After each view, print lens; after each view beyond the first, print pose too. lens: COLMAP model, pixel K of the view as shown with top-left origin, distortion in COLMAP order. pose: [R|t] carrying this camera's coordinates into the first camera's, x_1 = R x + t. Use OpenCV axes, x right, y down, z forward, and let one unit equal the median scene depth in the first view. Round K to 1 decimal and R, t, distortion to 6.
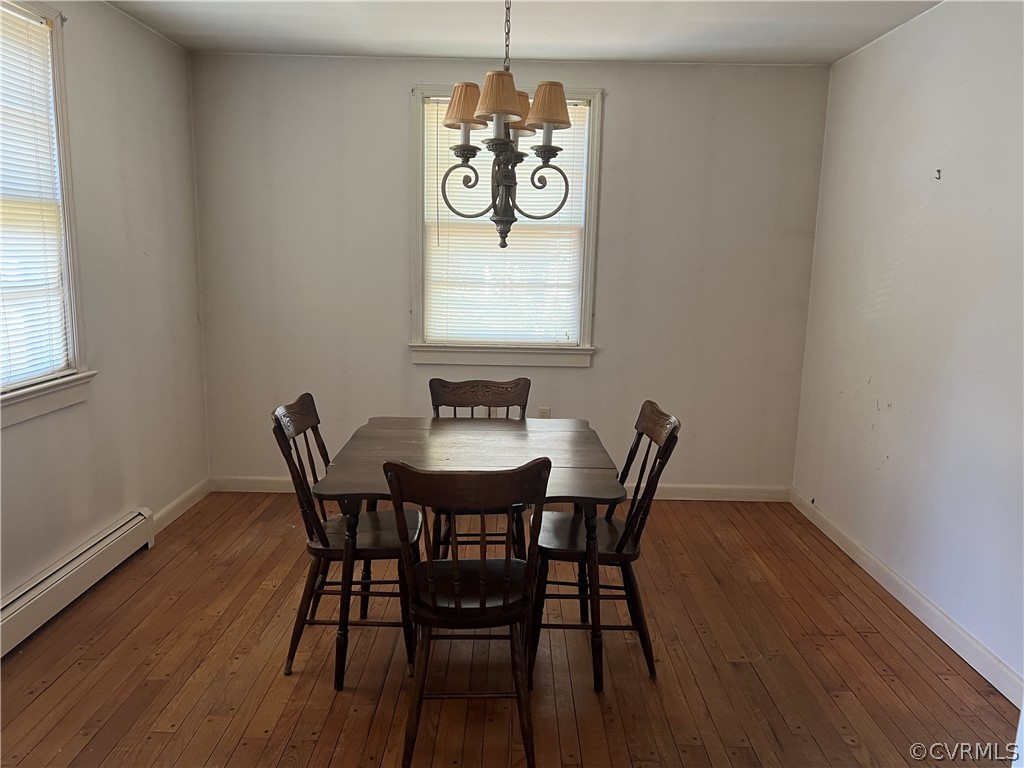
lens RADIAL K [[765.5, 0, 517.6], [0, 765.5, 384.9], [0, 0, 1]] dist [0.057411, -0.103007]
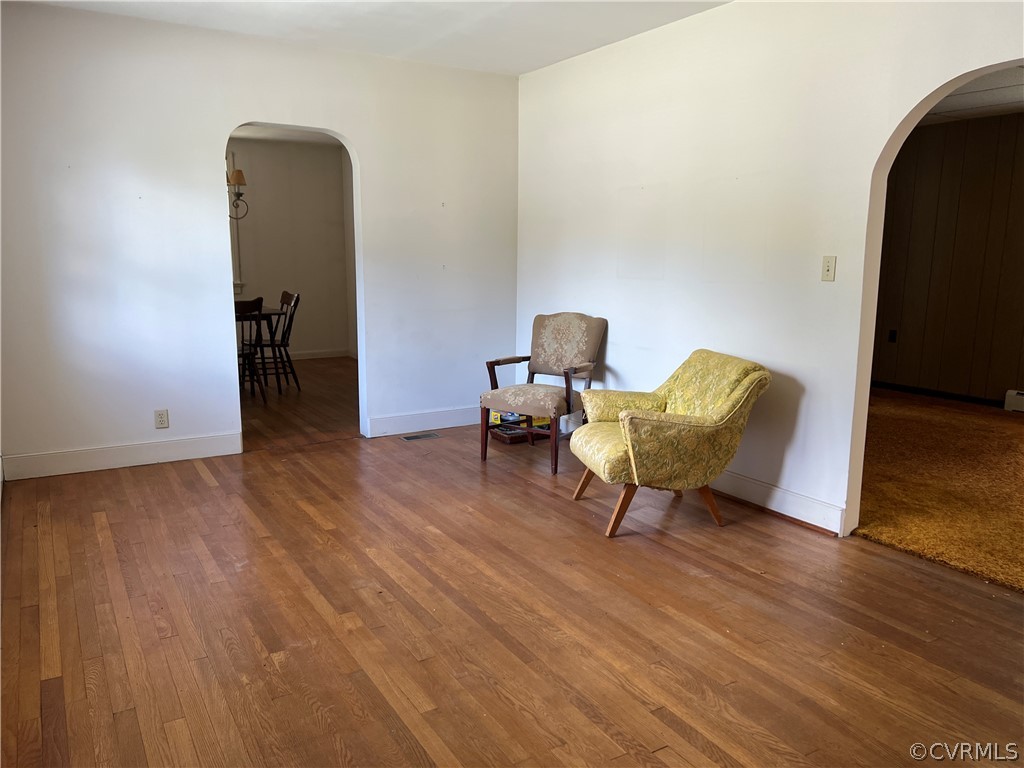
lens RADIAL K [[776.4, 0, 512.0], [0, 776.4, 384.0], [0, 0, 1]] dist [0.095925, 0.000070]
pose [[0.858620, -0.104740, 0.501799, -0.546782], [0.099590, 0.994335, 0.037140, 0.323594], [-0.502846, 0.018085, 0.864187, -1.714860]]
